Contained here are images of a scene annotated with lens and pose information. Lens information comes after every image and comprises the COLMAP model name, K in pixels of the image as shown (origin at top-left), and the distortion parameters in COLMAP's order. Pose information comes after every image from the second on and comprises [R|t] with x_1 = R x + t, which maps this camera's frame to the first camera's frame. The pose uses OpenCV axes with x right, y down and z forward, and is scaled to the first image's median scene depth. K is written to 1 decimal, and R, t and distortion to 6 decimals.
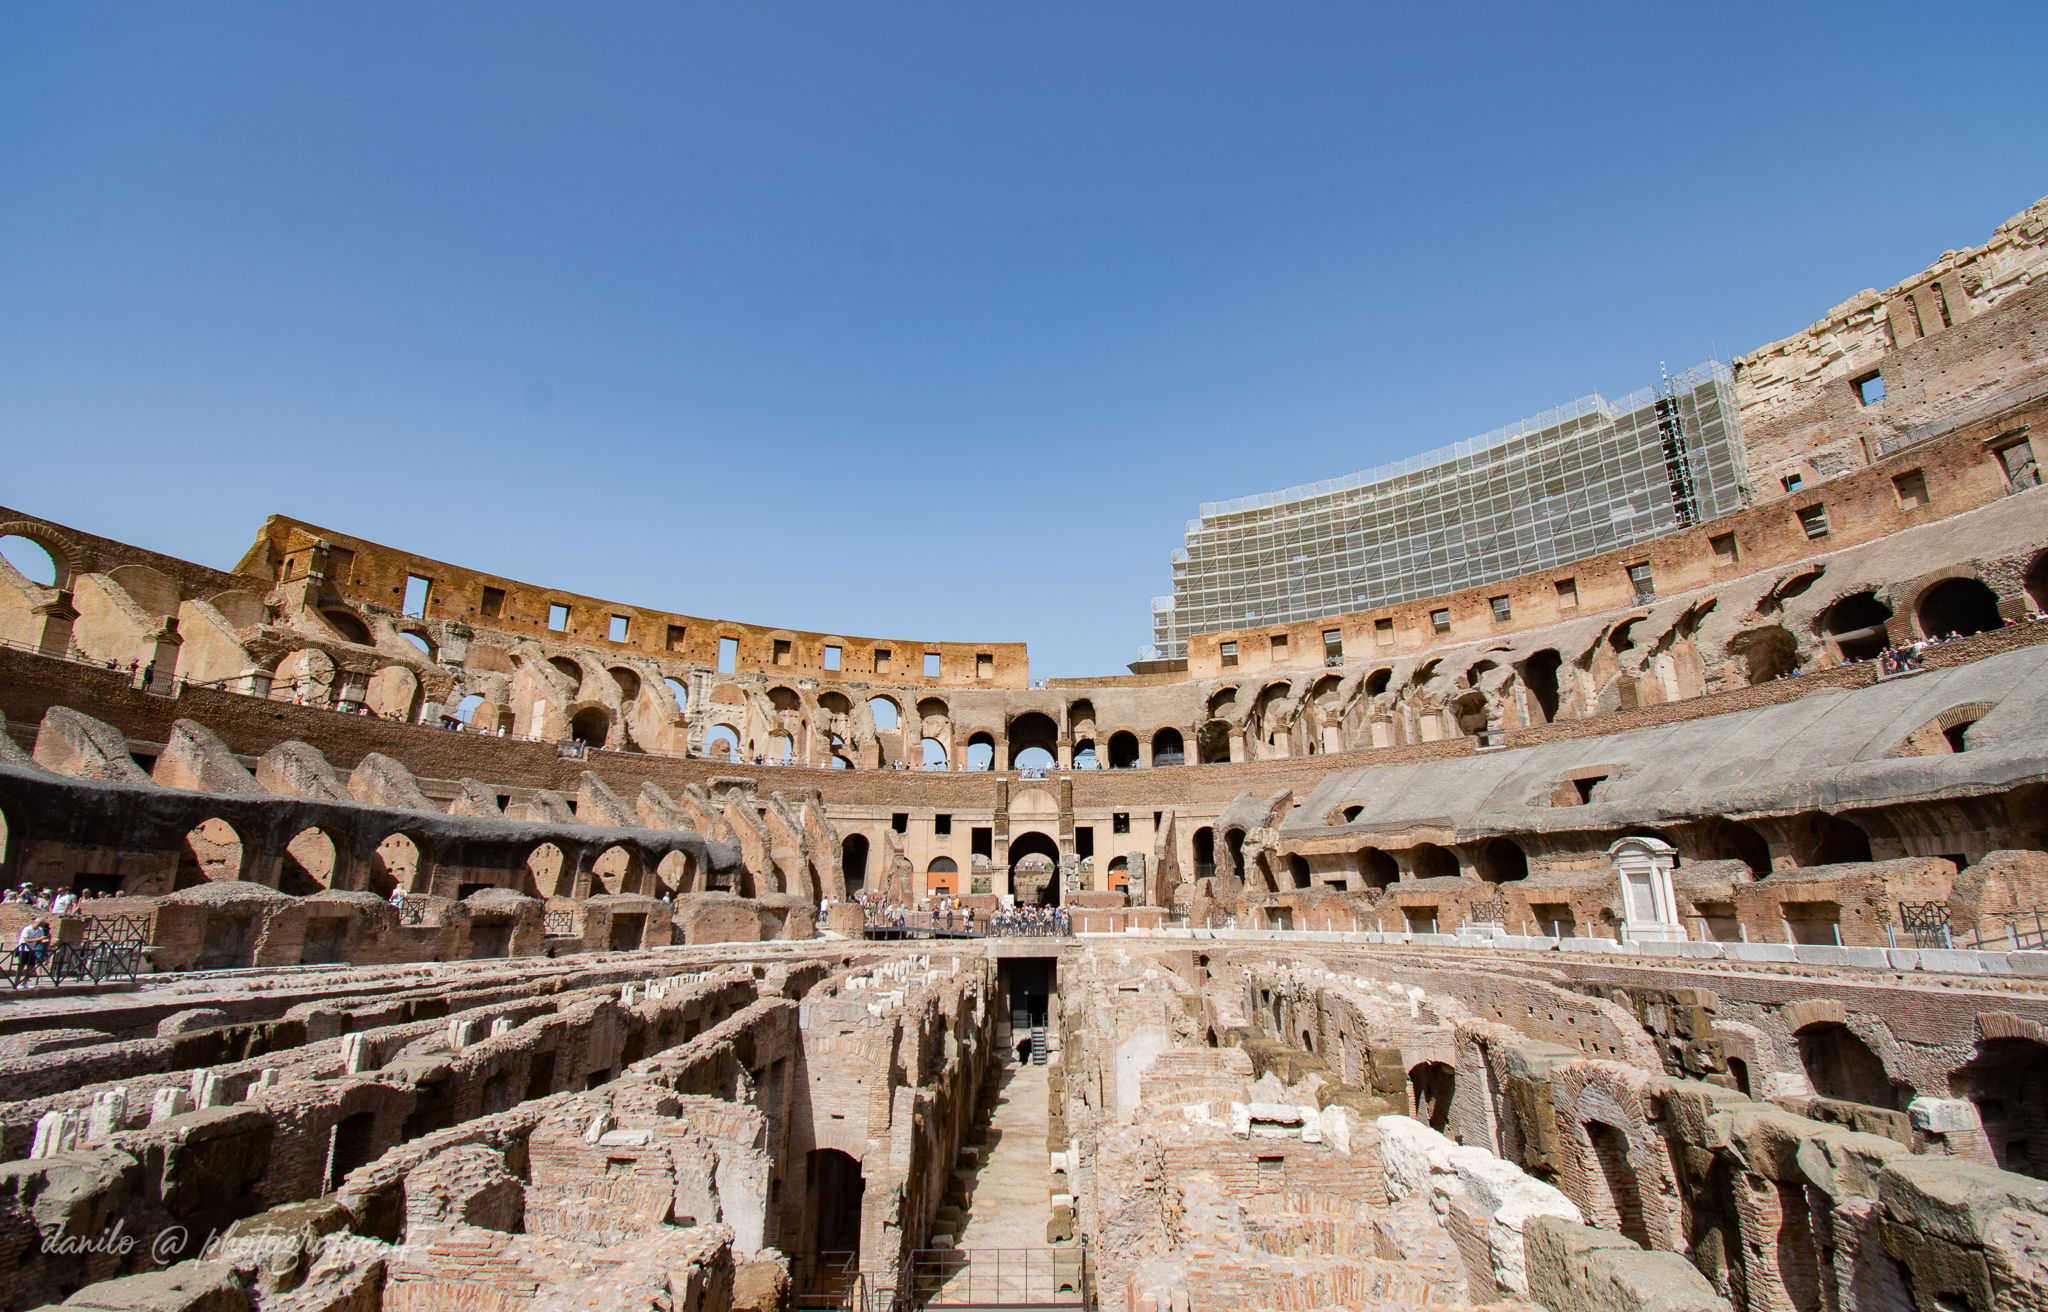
lens RADIAL K [[956.4, 0, 1035.0], [0, 956.4, 651.8], [0, 0, 1]] dist [0.020391, -0.027458]
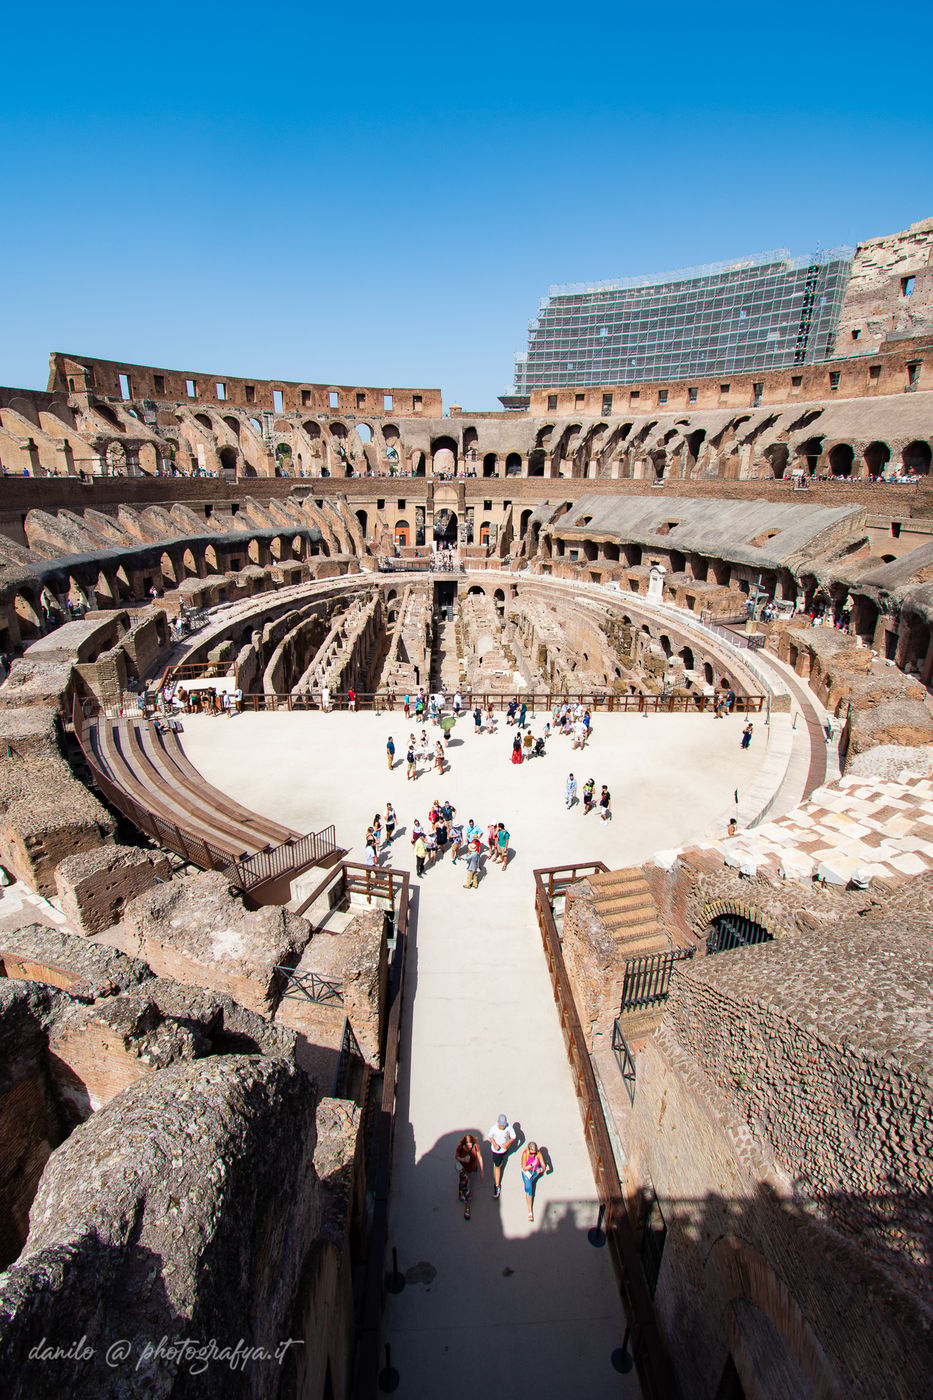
lens RADIAL K [[638.4, 0, 454.0], [0, 638.4, 695.6], [0, 0, 1]] dist [0.022666, -0.030290]
pose [[0.999258, 0.005506, 0.038118, -0.033592], [-0.025875, 0.829071, 0.558545, -0.250681], [-0.028528, -0.559117, 0.828598, -0.376132]]
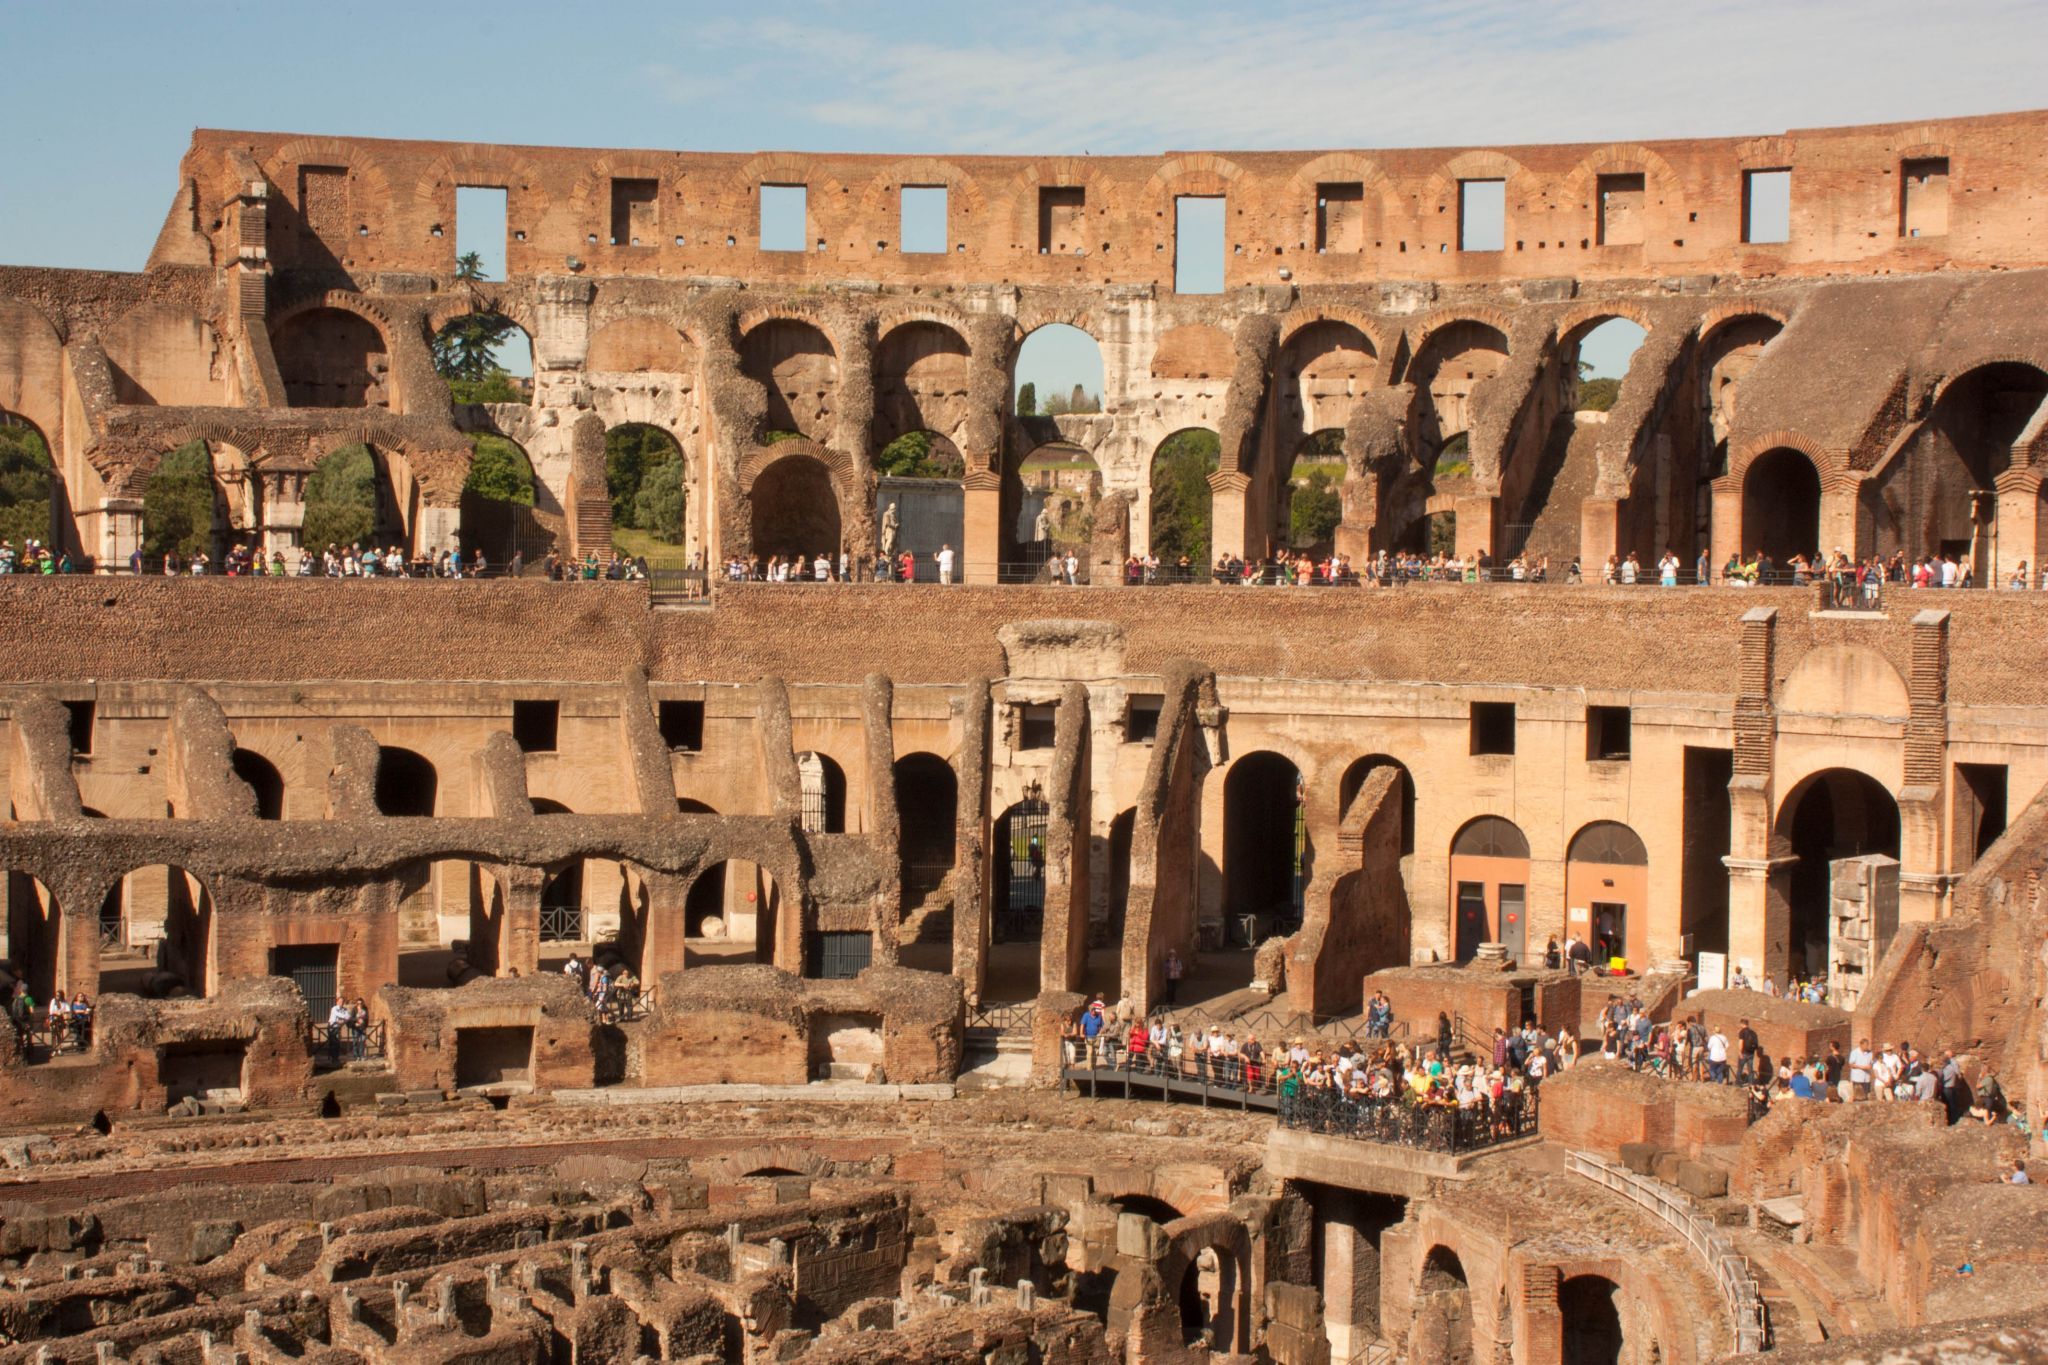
lens RADIAL K [[3219.9, 0, 1024.0], [0, 3219.9, 682.5], [0, 0, 1]] dist [-0.021345, -0.066542]
pose [[0.742241, 0.042432, -0.668788, 0.549380], [0.155646, 0.959786, 0.233636, -0.155343], [0.651807, -0.277509, 0.705788, 0.007478]]
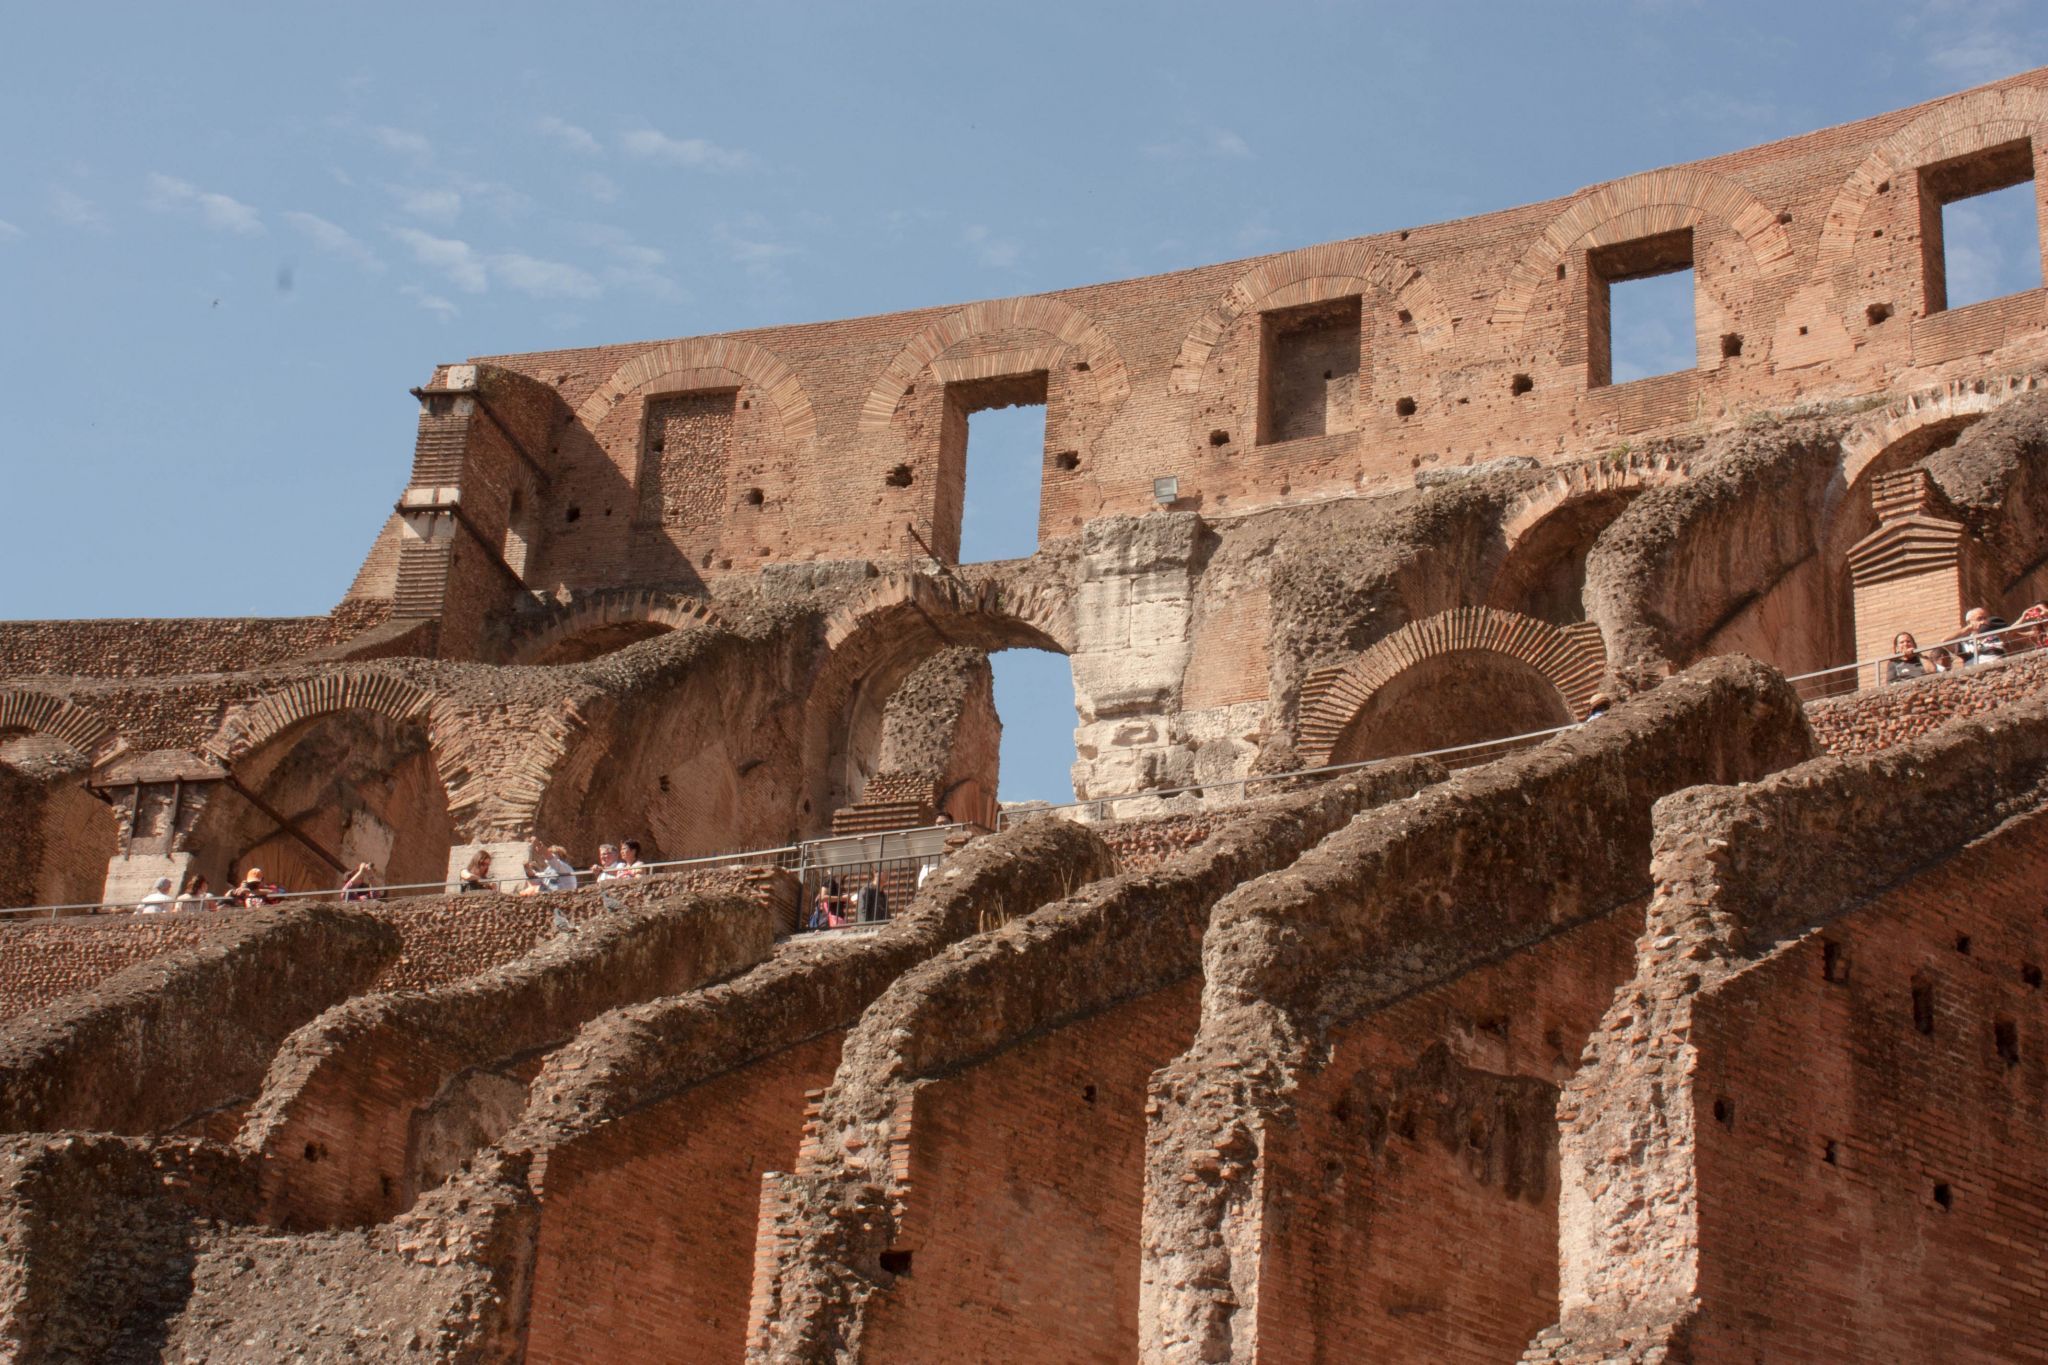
lens RADIAL K [[3219.9, 0, 1024.0], [0, 3219.9, 682.5], [0, 0, 1]] dist [-0.021345, -0.066542]
pose [[0.206917, -0.365954, -0.907338, -0.011389], [0.194221, 0.924316, -0.328510, 0.199927], [0.958887, -0.108250, 0.262333, 0.737431]]
